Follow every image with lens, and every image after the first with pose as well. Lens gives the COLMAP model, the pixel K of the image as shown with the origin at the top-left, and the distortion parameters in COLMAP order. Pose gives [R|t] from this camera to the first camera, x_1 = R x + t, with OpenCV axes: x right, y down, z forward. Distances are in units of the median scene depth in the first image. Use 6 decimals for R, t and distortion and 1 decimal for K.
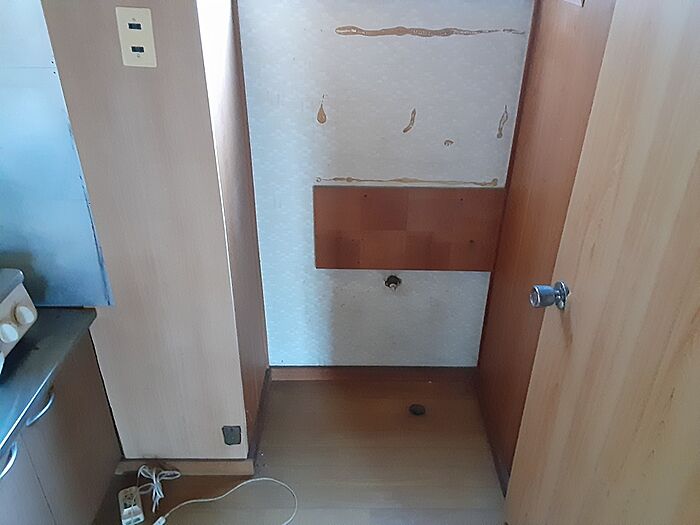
lens RADIAL K [[559.6, 0, 349.5], [0, 559.6, 260.6], [0, 0, 1]] dist [0.036857, -0.059813]
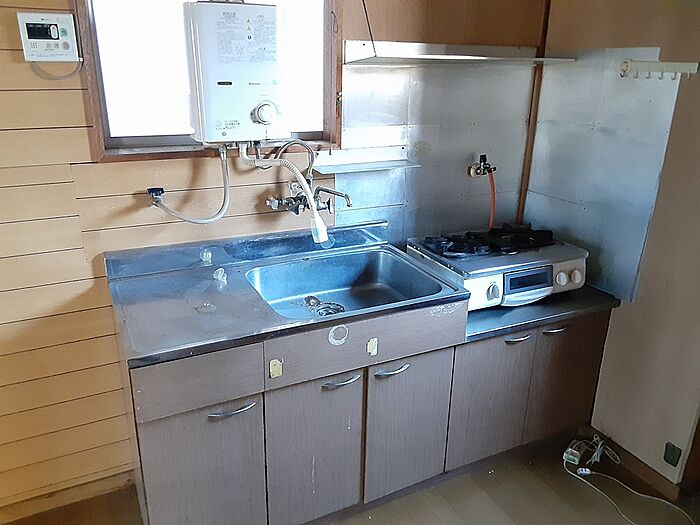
lens RADIAL K [[559.6, 0, 349.5], [0, 559.6, 261.4], [0, 0, 1]] dist [0.036857, -0.059813]
pose [[0.425243, 0.296975, -0.854970, 0.445720], [-0.460681, 0.884134, 0.077973, 0.203370], [0.779064, 0.360711, 0.512783, -0.303679]]
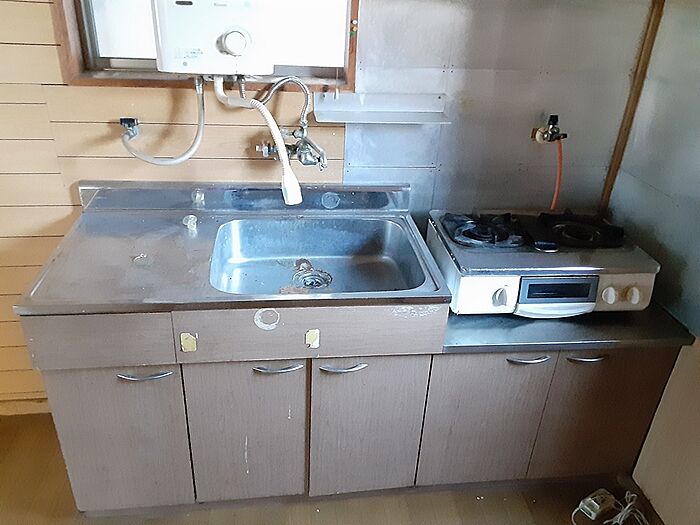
lens RADIAL K [[559.6, 0, 349.6], [0, 559.6, 264.9], [0, 0, 1]] dist [0.036857, -0.059813]
pose [[0.103305, 0.458933, -0.882445, 0.345074], [-0.536496, 0.772779, 0.339093, -0.030974], [0.837556, 0.438398, 0.326047, 0.056003]]
